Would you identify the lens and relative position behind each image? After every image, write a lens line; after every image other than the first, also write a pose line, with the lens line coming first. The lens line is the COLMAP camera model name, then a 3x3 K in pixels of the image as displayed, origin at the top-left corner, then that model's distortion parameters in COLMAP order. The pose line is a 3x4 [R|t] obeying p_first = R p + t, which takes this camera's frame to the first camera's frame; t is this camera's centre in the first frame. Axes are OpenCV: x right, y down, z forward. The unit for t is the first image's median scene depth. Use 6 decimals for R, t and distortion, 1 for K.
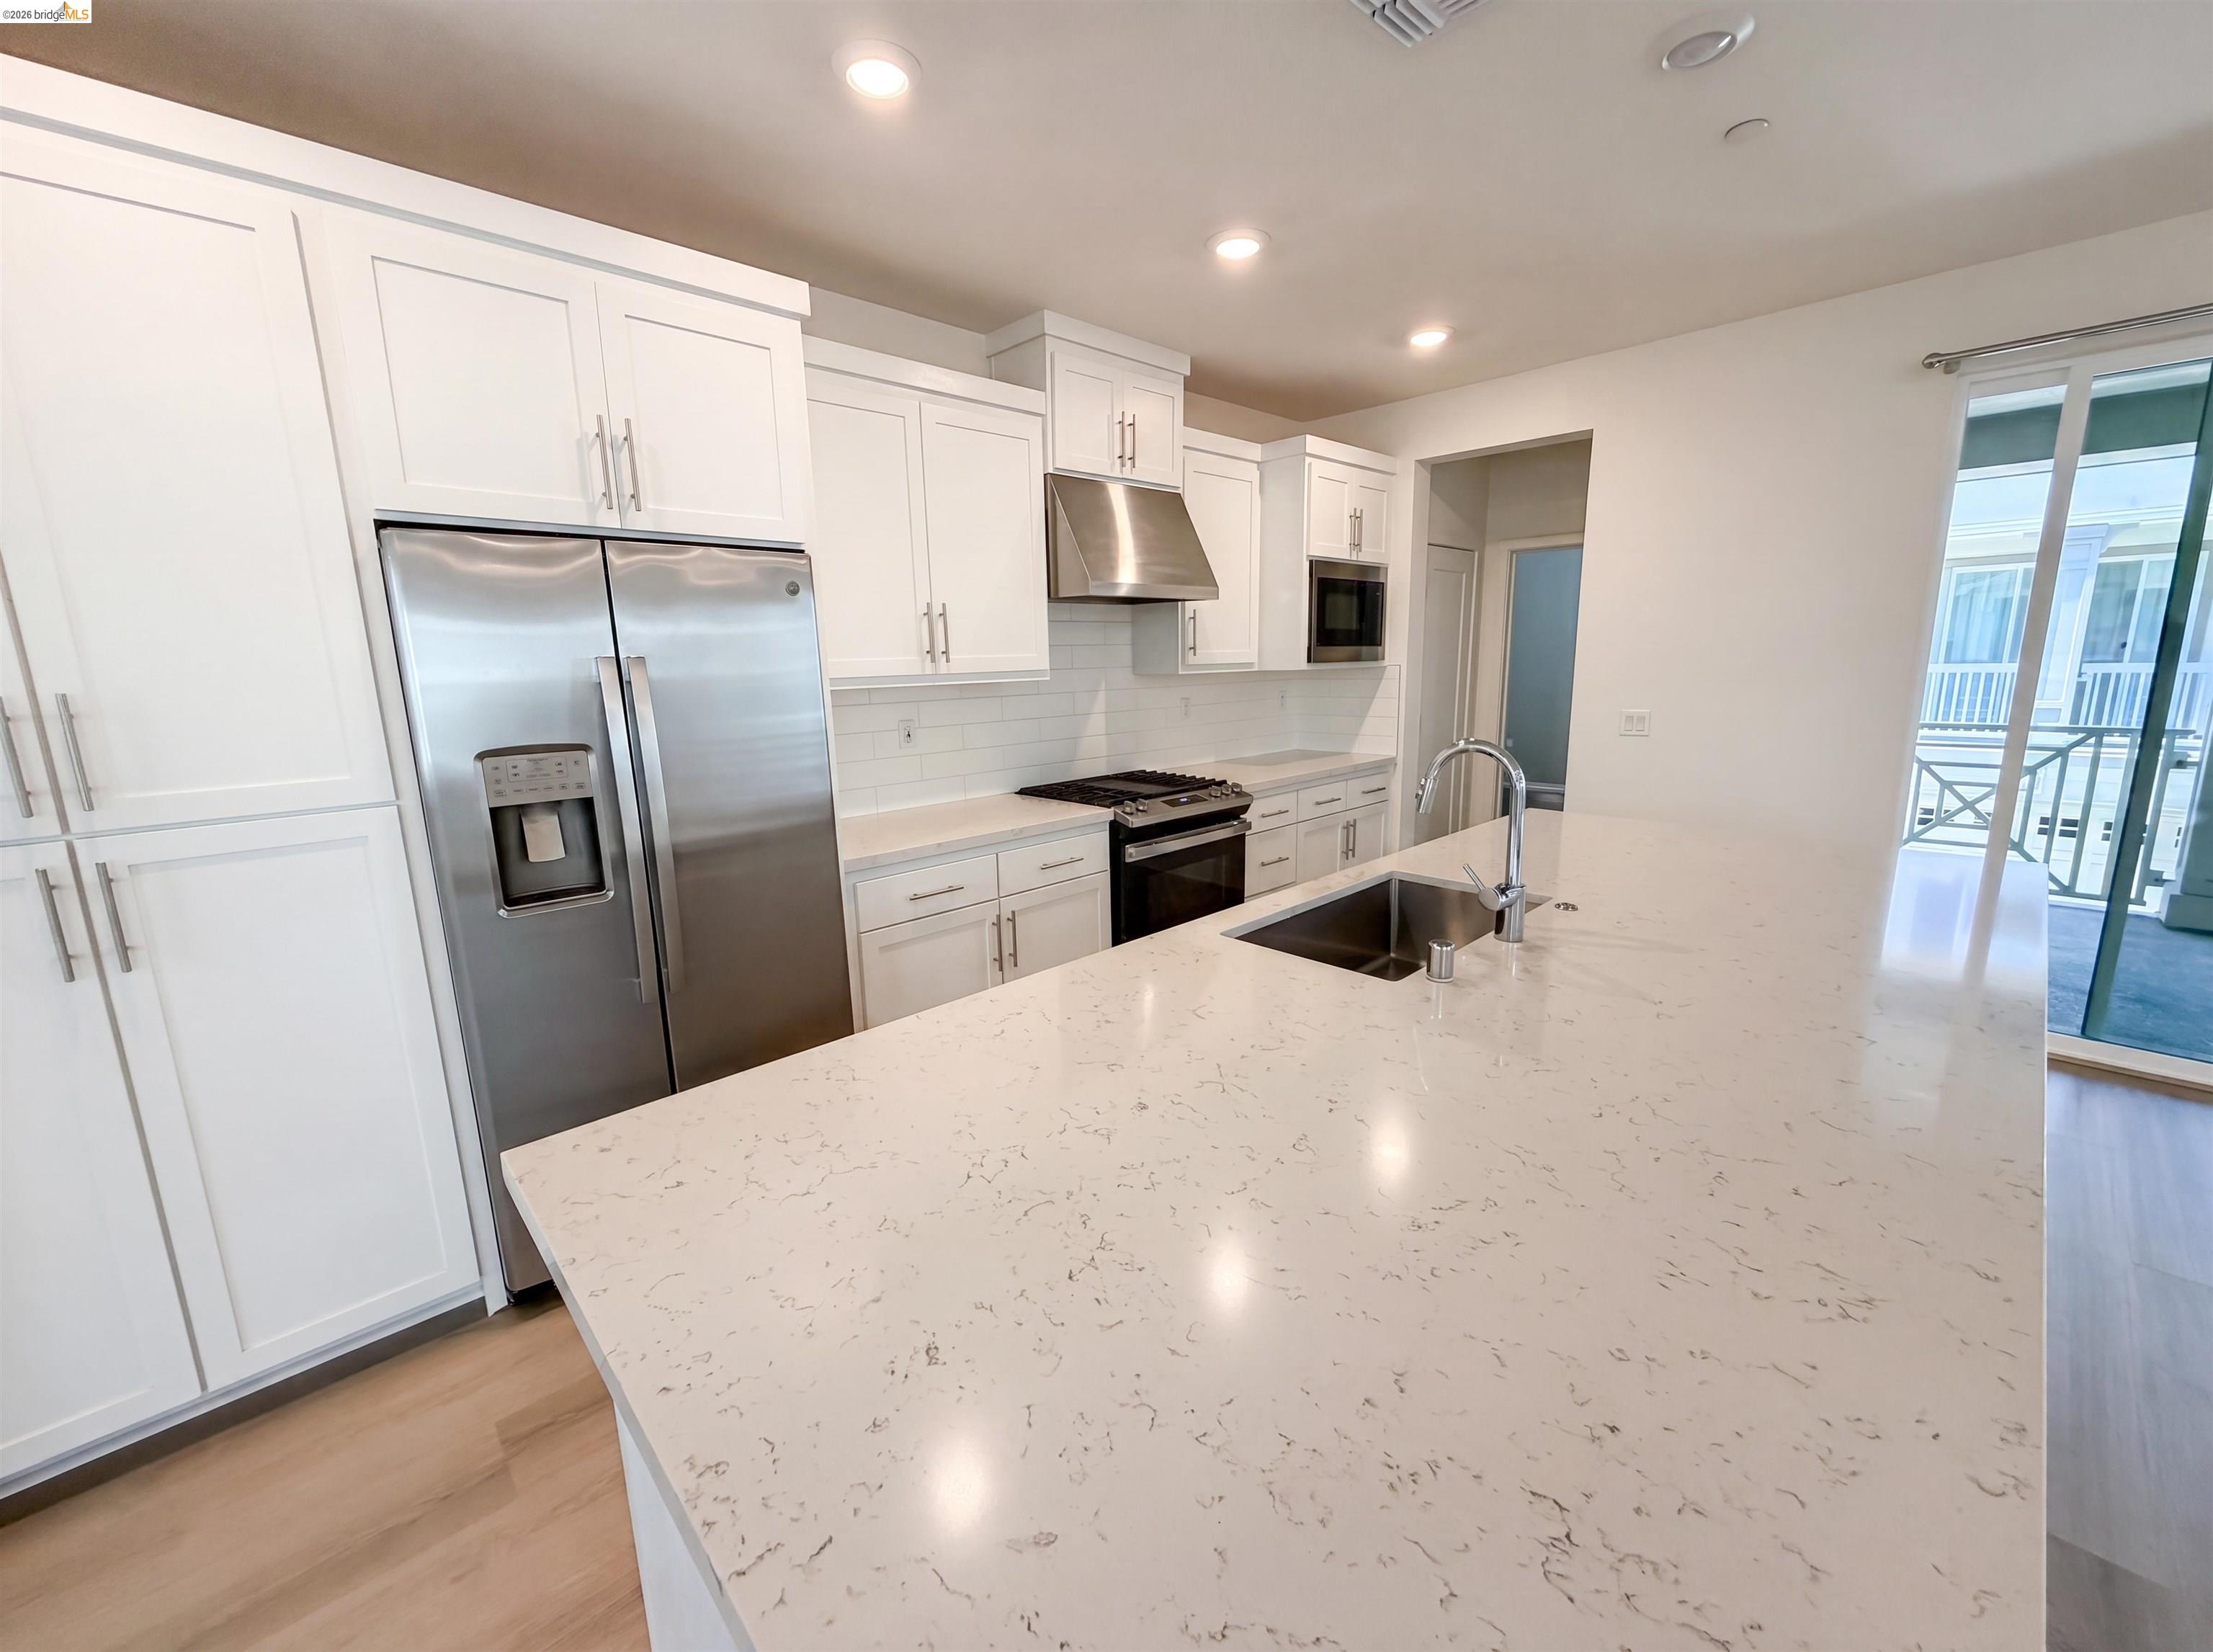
lens RADIAL K [[881.8, 0, 1103.5], [0, 881.8, 824.7], [0, 0, 1]] dist [-0.001871, 0.001655]
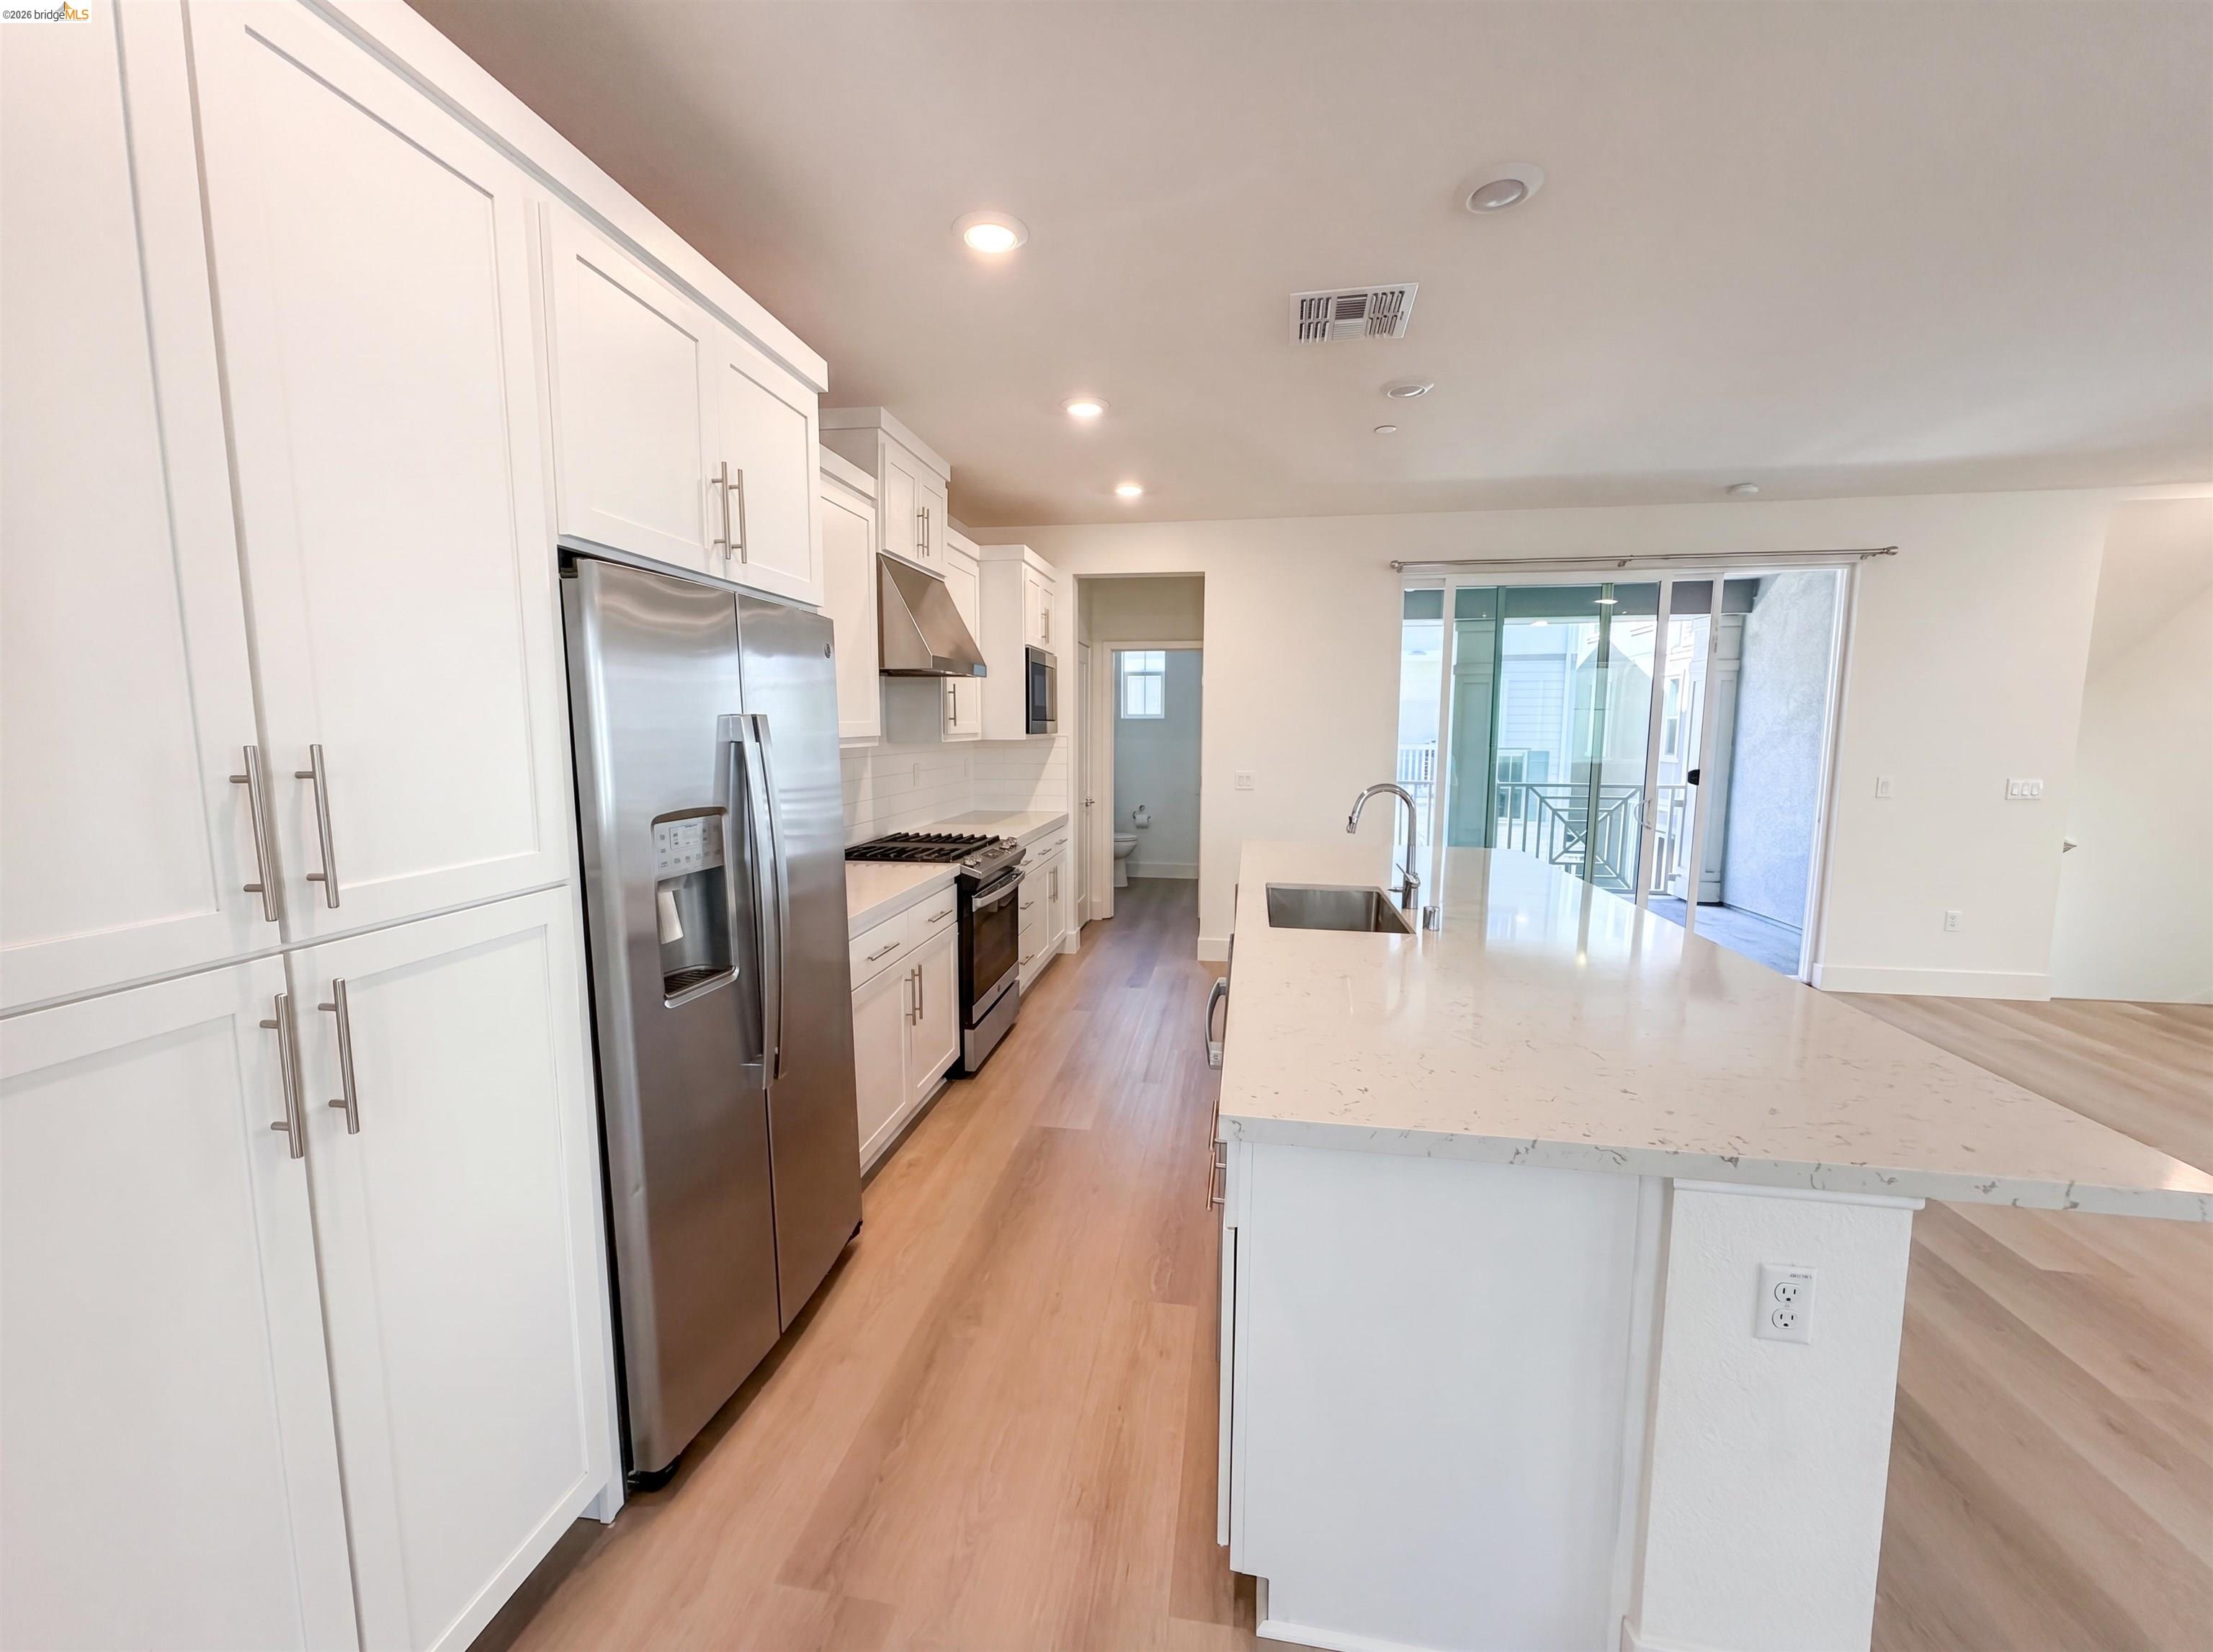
lens RADIAL K [[881.8, 0, 1110.2], [0, 881.8, 820.8], [0, 0, 1]] dist [-0.001871, 0.001655]
pose [[0.799345, -0.040905, 0.599478, -0.473672], [0.091182, 0.994384, -0.053731, 0.004211], [-0.593913, 0.097612, 0.798586, 0.019488]]
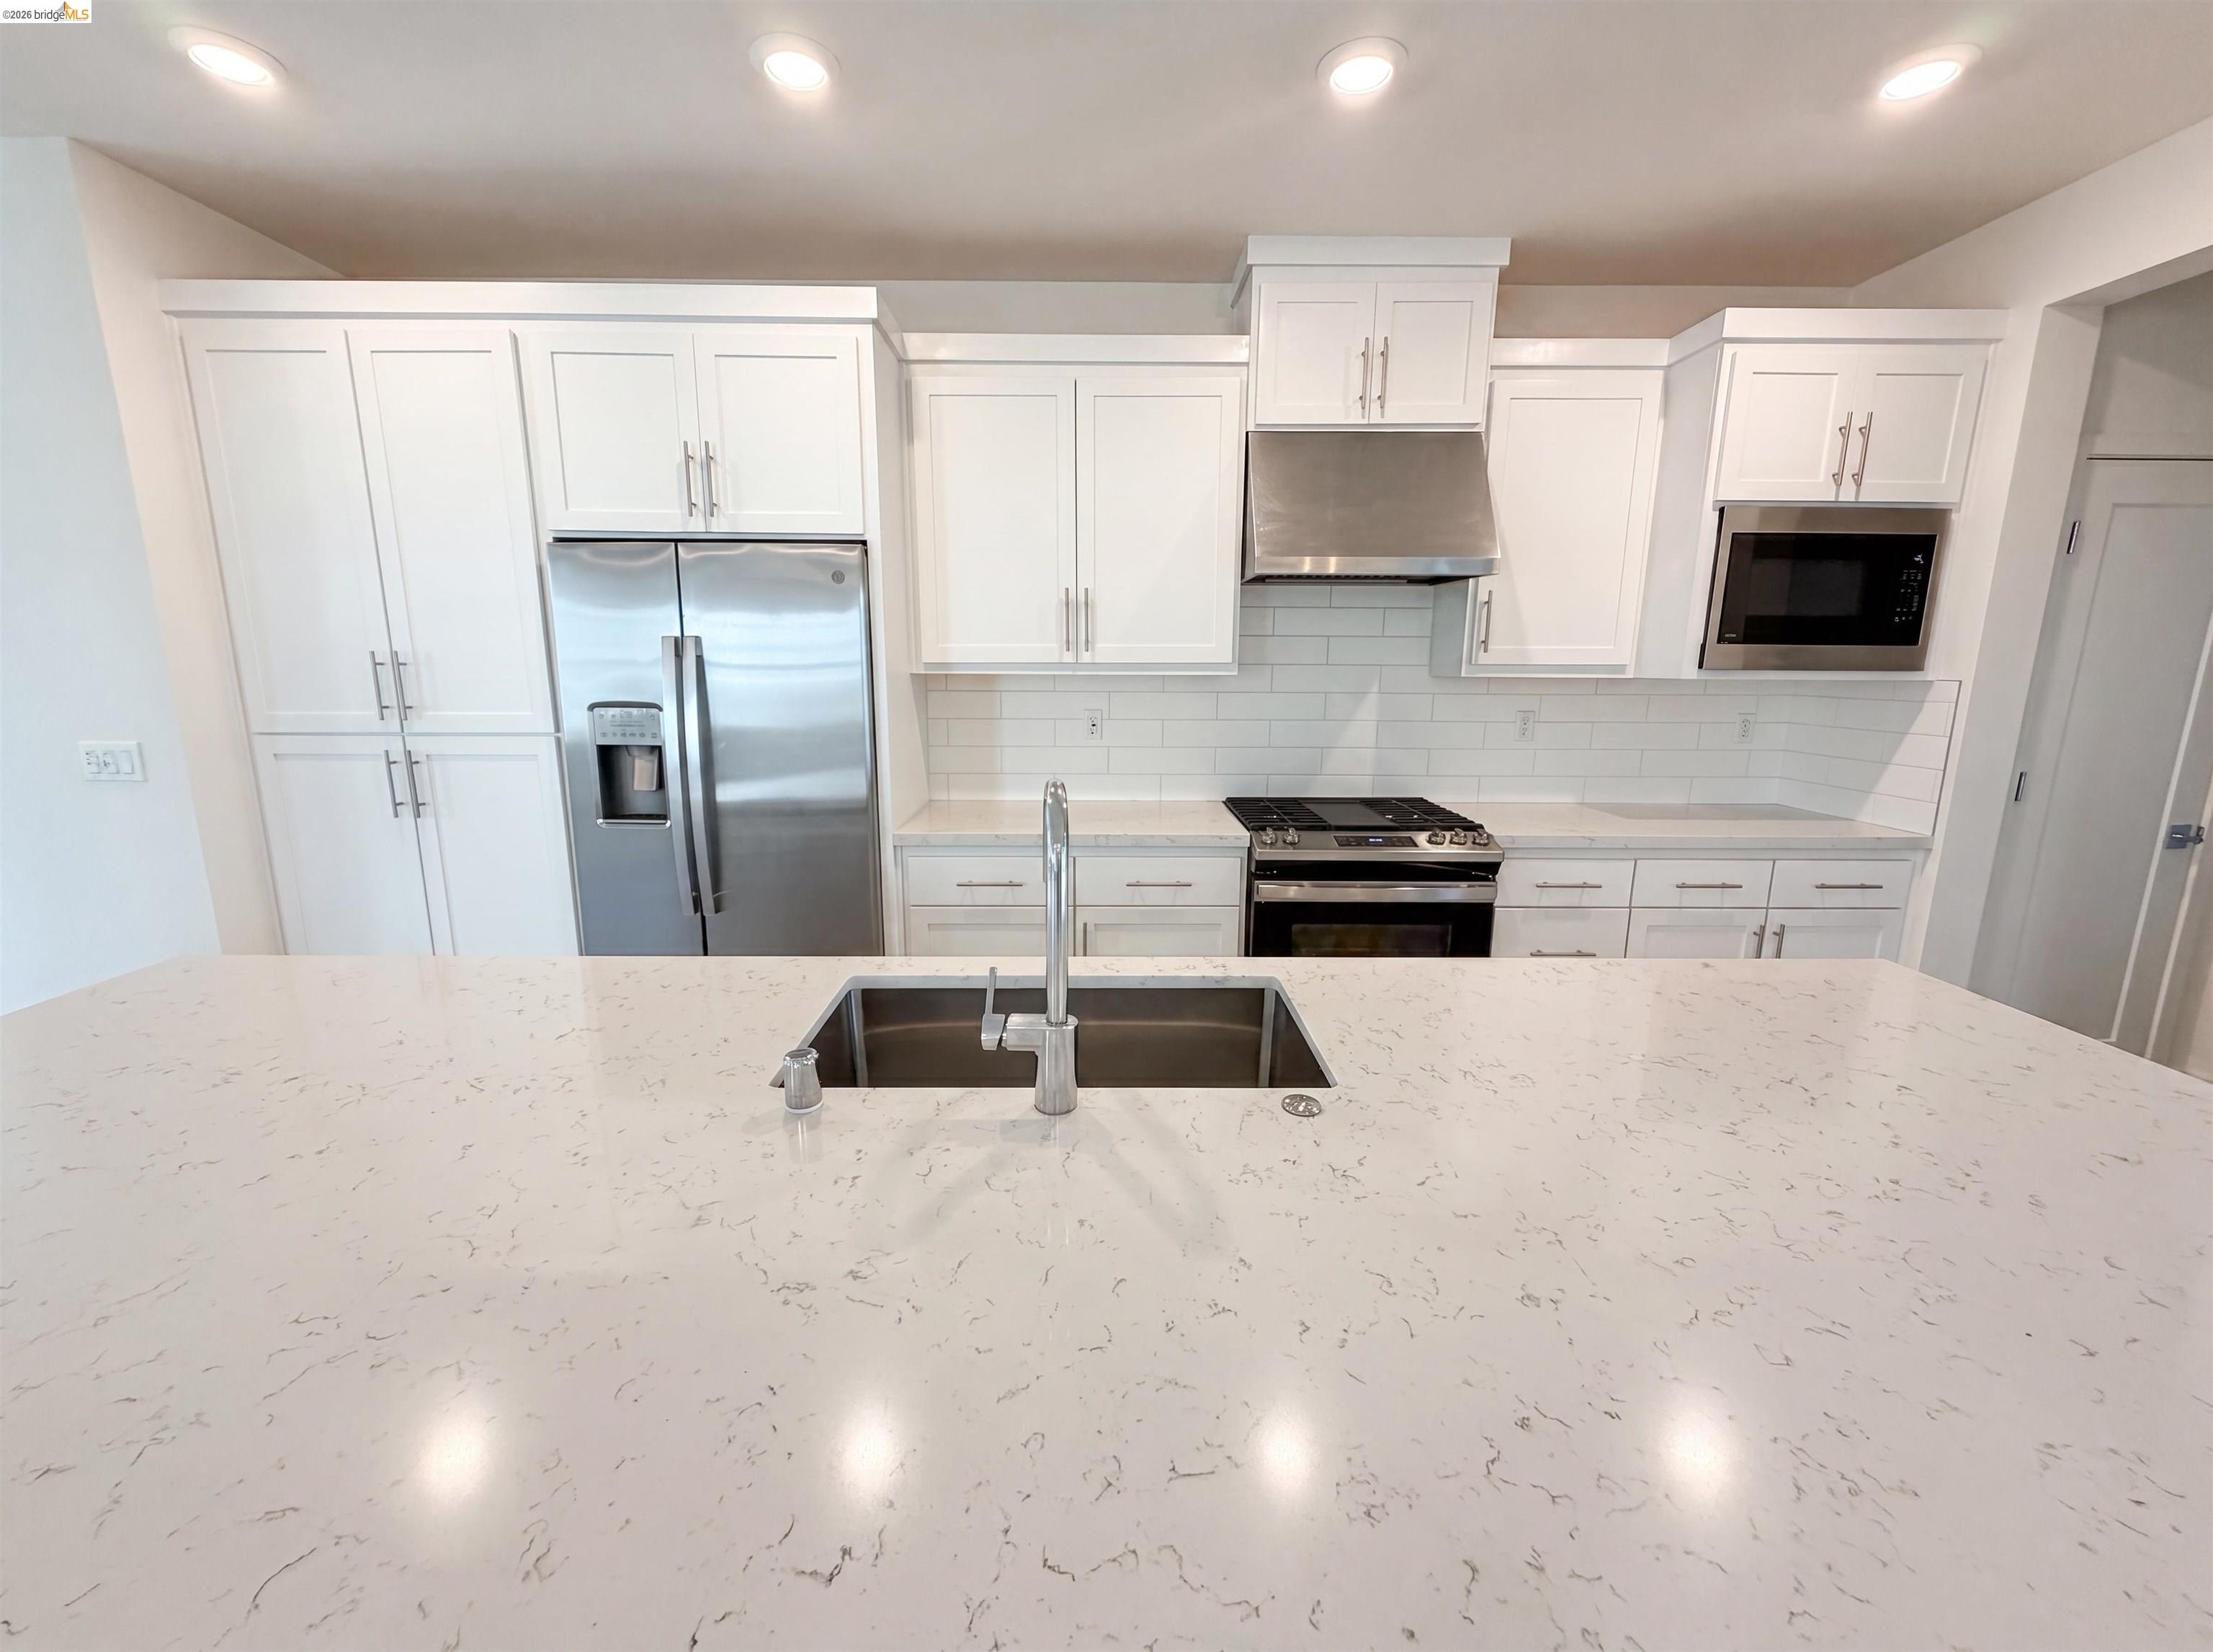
lens RADIAL K [[881.8, 0, 1100.7], [0, 881.8, 823.5], [0, 0, 1]] dist [-0.001871, 0.001655]
pose [[0.727731, 0.154760, -0.668174, 0.445950], [-0.150471, 0.986501, 0.064607, -0.058126], [0.669153, 0.053525, 0.741194, 0.287586]]
